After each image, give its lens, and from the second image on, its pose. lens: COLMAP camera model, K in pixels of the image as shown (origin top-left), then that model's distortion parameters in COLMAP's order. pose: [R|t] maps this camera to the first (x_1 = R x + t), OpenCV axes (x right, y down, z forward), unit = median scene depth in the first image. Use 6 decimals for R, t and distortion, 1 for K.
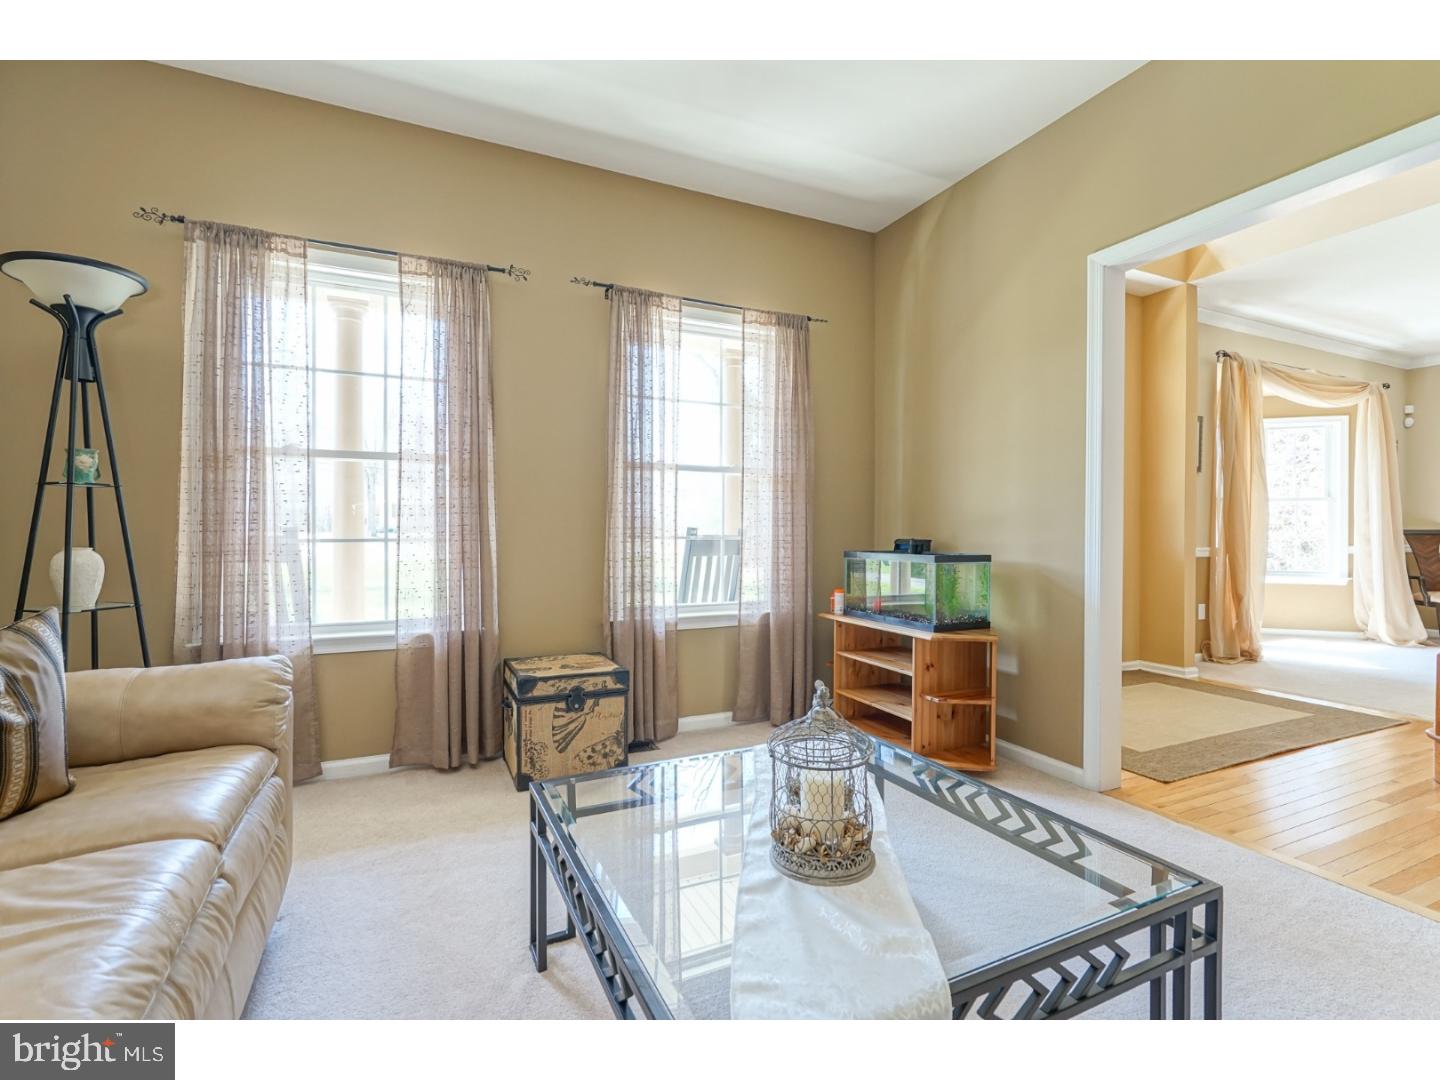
lens RADIAL K [[648.1, 0, 714.3], [0, 648.1, 534.5], [0, 0, 1]] dist [0.000466, 0.000189]
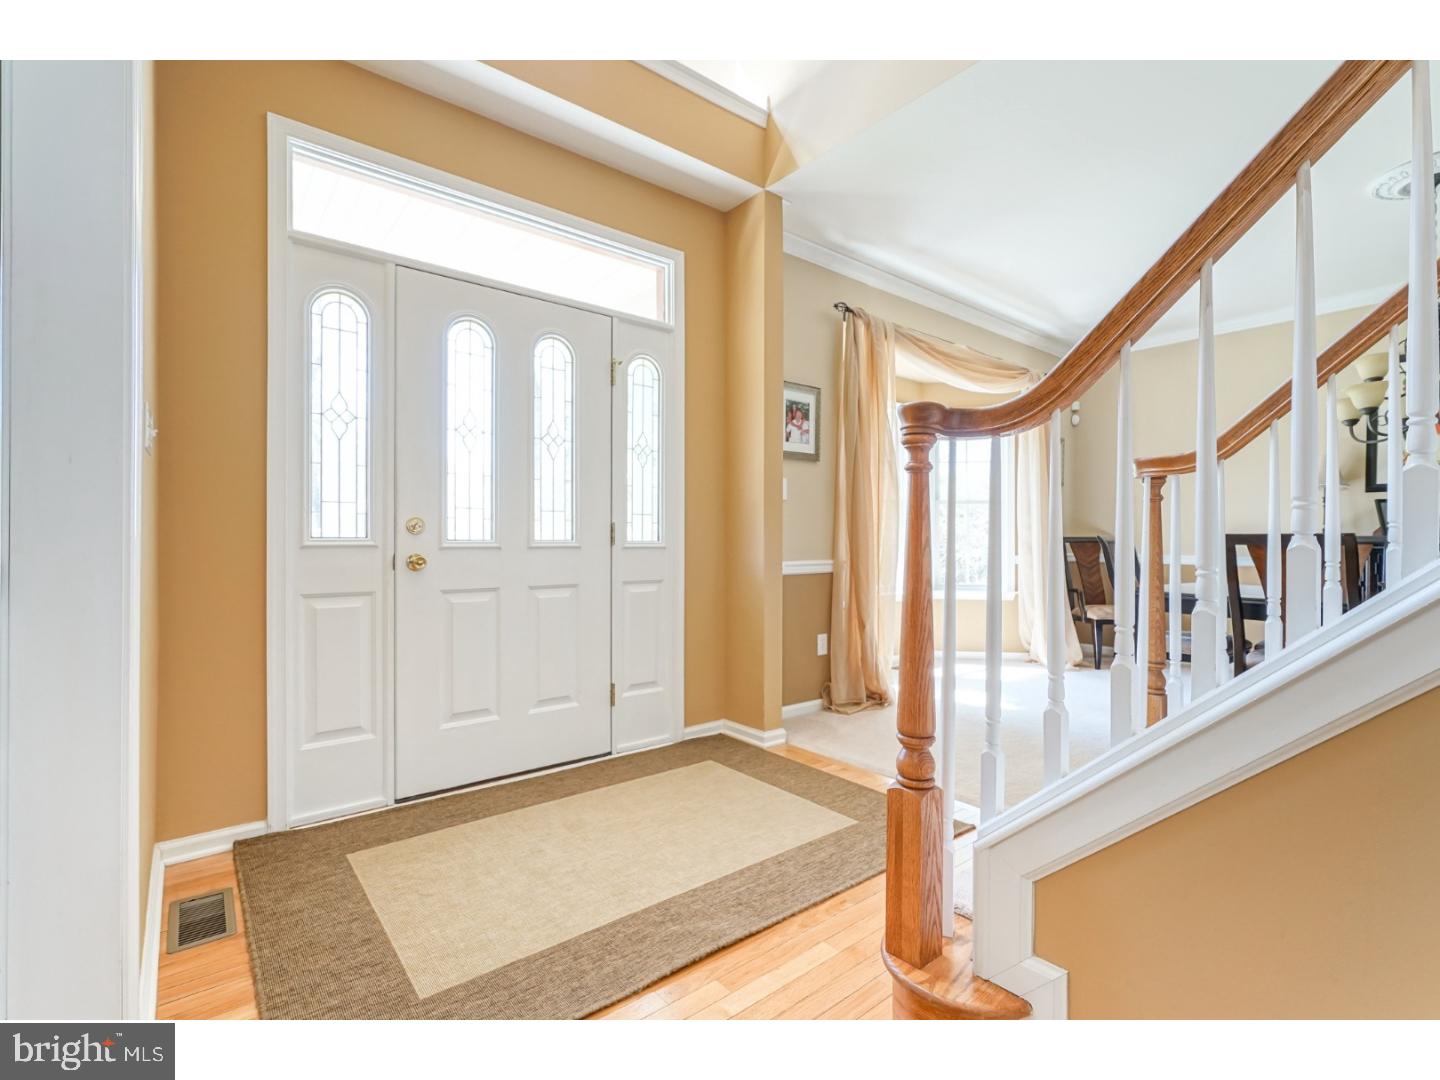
lens RADIAL K [[651.4, 0, 730.0], [0, 651.4, 538.5], [0, 0, 1]] dist [0.000174, 0.000349]
pose [[0.968600, -0.000884, 0.248623, 0.452324], [0.002082, 0.999987, -0.004556, -0.002249], [-0.248616, 0.004931, 0.968590, 0.281415]]
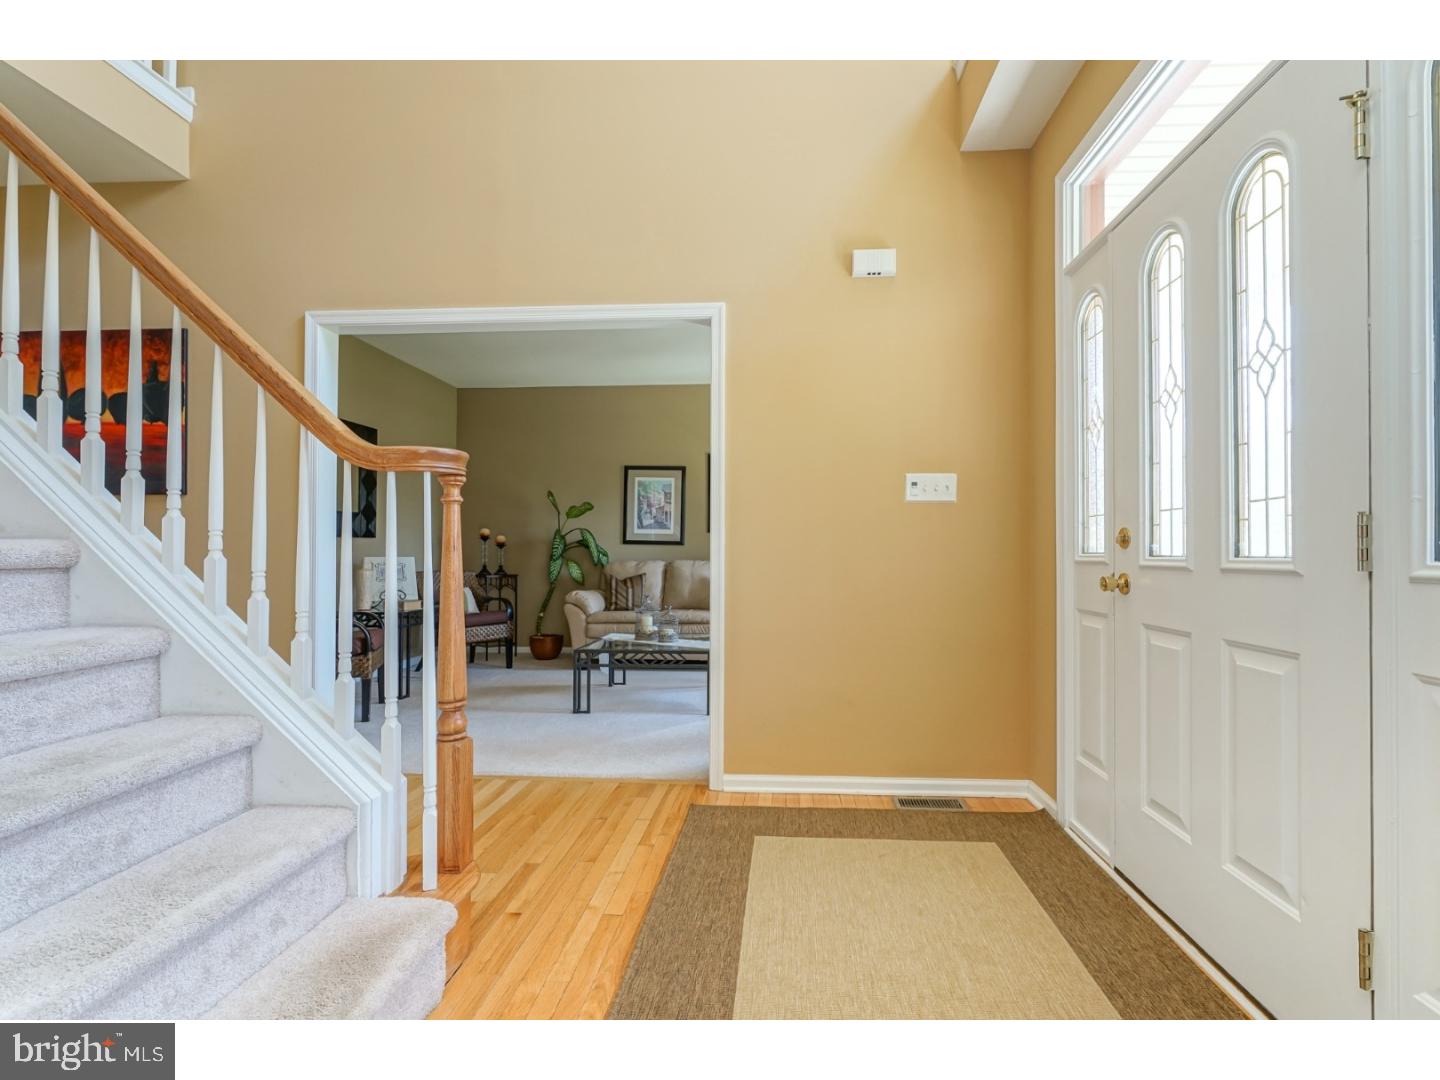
lens RADIAL K [[651.4, 0, 730.0], [0, 651.4, 538.5], [0, 0, 1]] dist [0.000174, 0.000349]
pose [[-0.489387, -0.032105, -0.871475, 0.813244], [-0.015526, 0.999484, -0.028102, -0.000325], [0.871928, -0.000222, -0.489633, 0.804833]]
